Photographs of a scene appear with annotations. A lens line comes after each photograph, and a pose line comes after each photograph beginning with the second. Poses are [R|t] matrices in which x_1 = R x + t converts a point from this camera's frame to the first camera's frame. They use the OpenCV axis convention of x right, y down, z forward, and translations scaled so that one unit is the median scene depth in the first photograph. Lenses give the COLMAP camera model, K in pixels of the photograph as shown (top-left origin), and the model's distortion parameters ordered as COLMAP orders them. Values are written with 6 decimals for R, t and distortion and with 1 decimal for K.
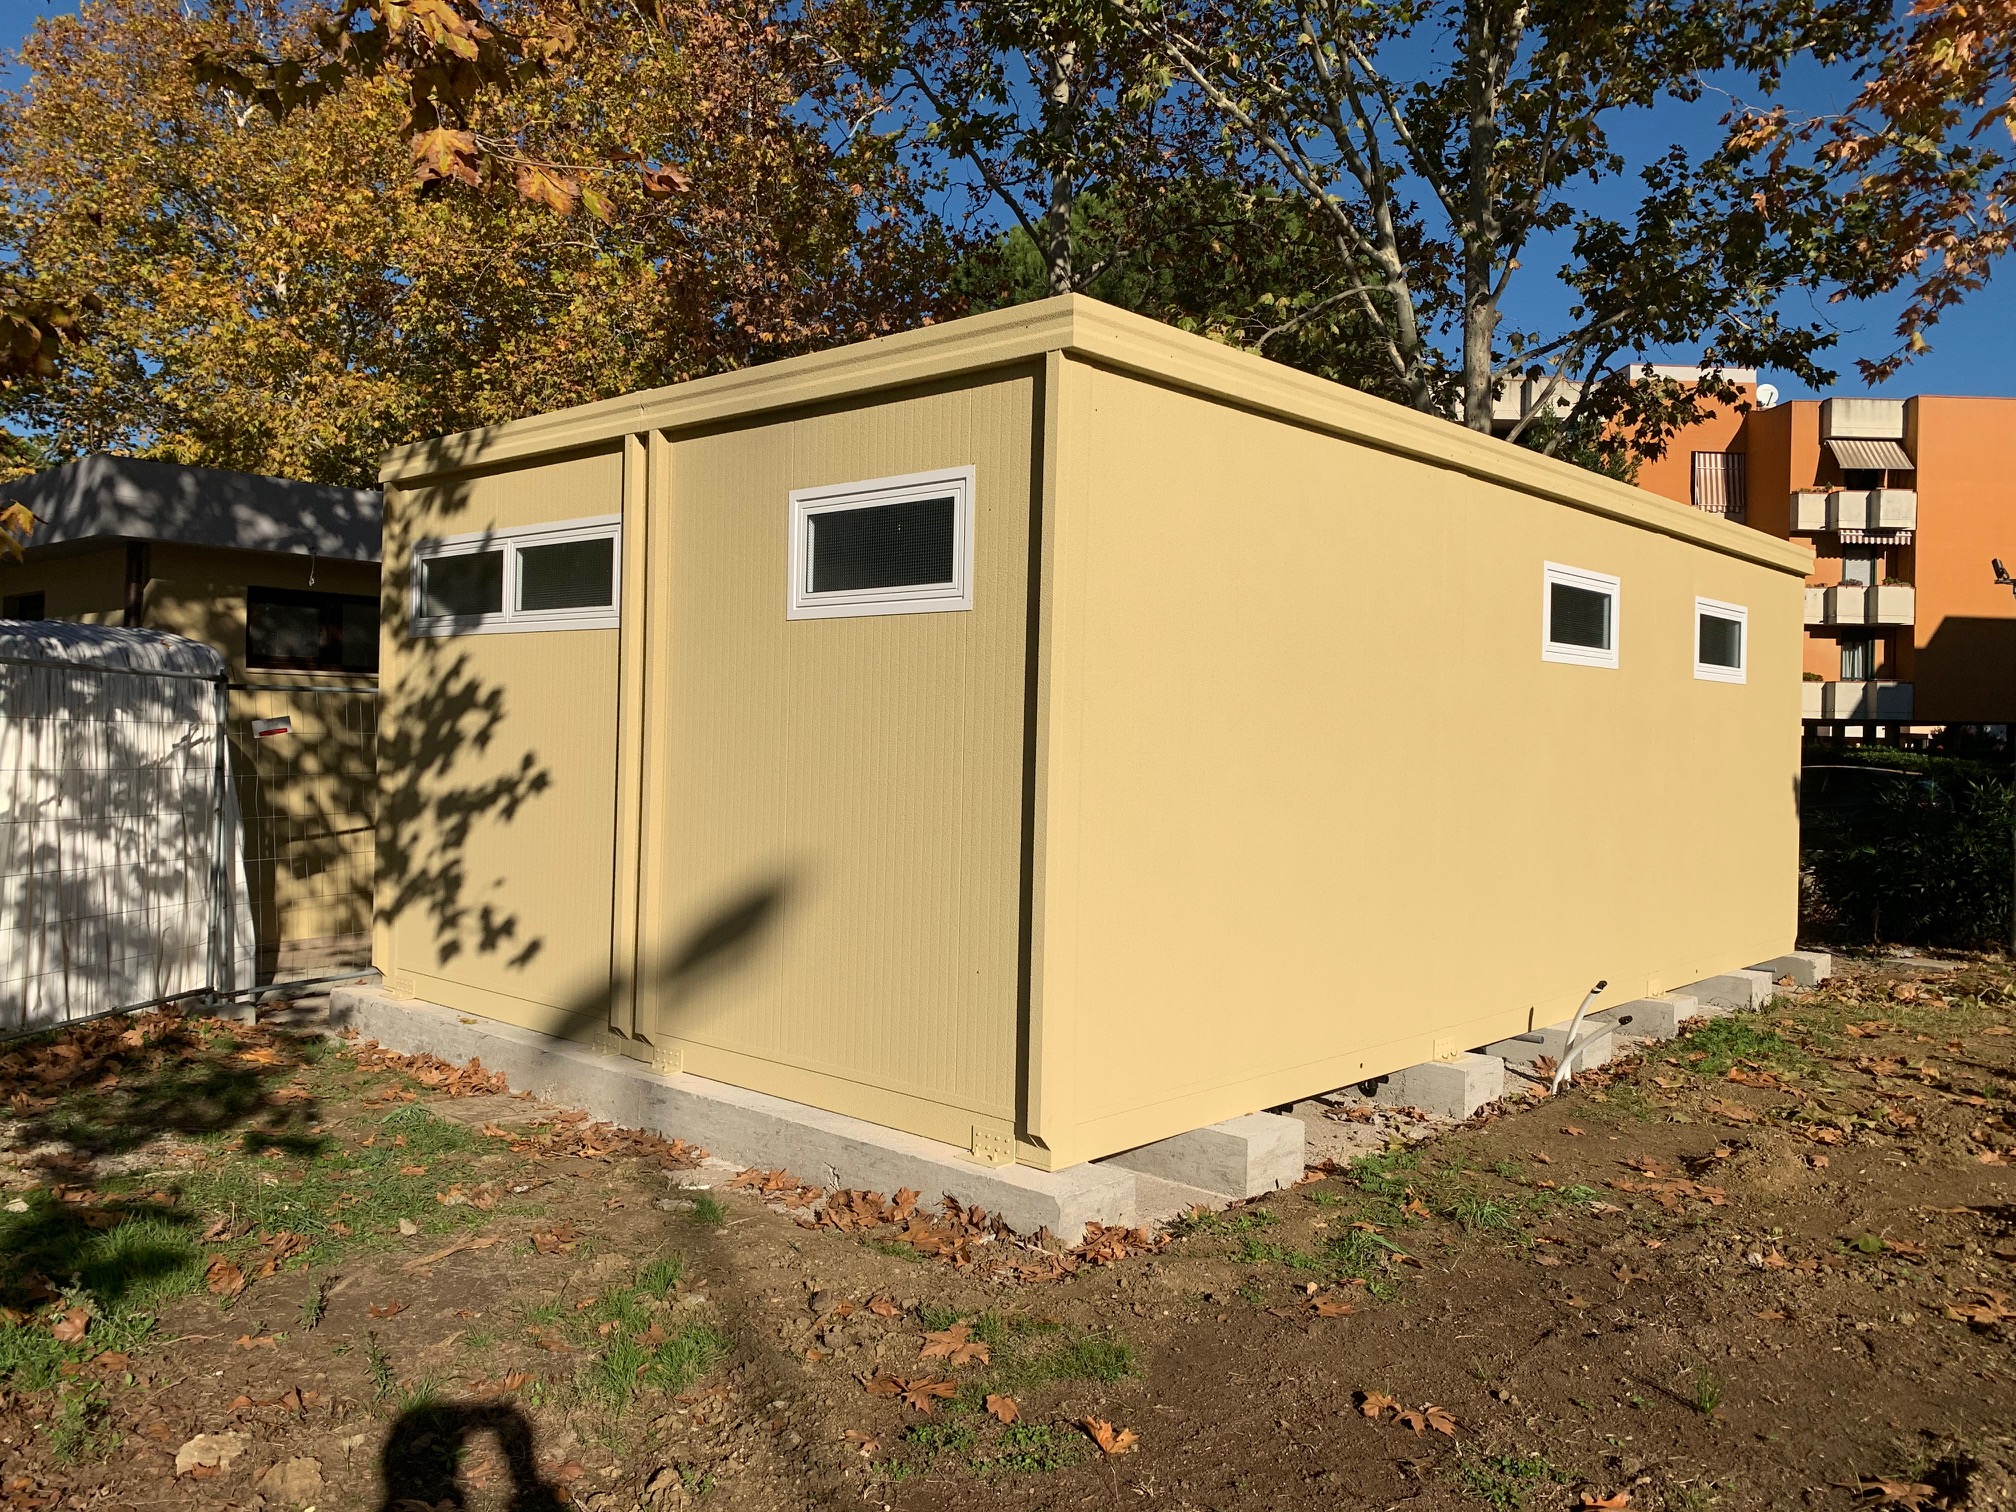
lens RADIAL K [[1541.3, 0, 1008.0], [0, 1541.3, 747.4], [0, 0, 1]] dist [0.004341, -0.004033]
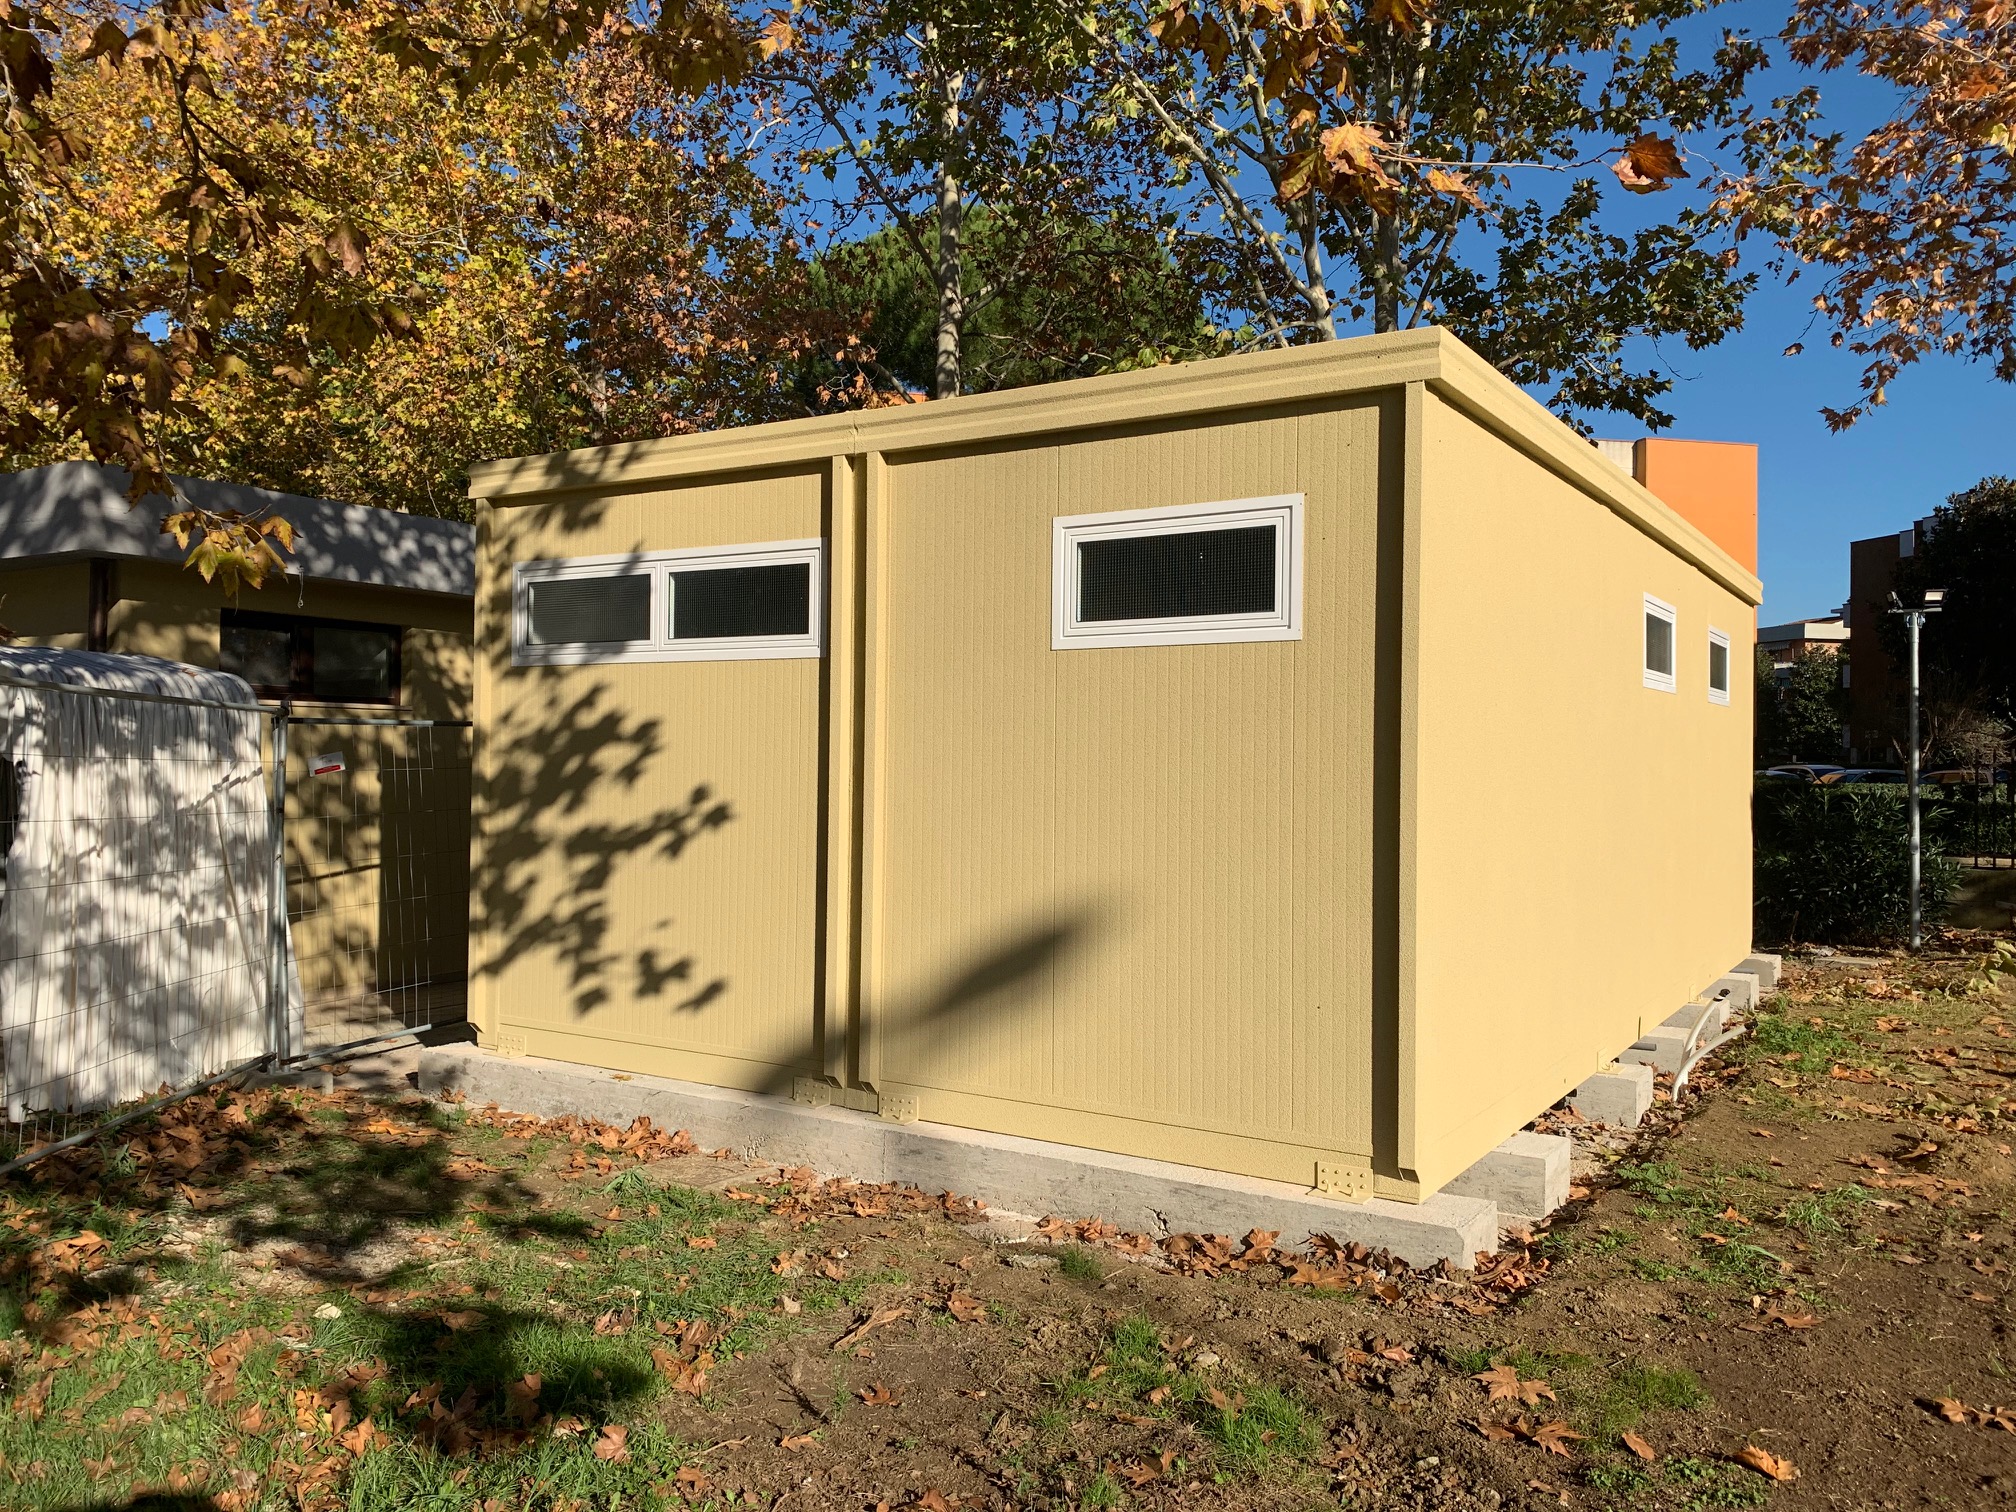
lens RADIAL K [[1540.2, 0, 1008.0], [0, 1540.2, 756.0], [0, 0, 1]] dist [0.000716, 0.000197]
pose [[0.985295, -0.010698, 0.170529, -0.270374], [0.012056, 0.999903, -0.006933, -0.007104], [-0.170439, 0.008887, 0.985328, 0.040123]]
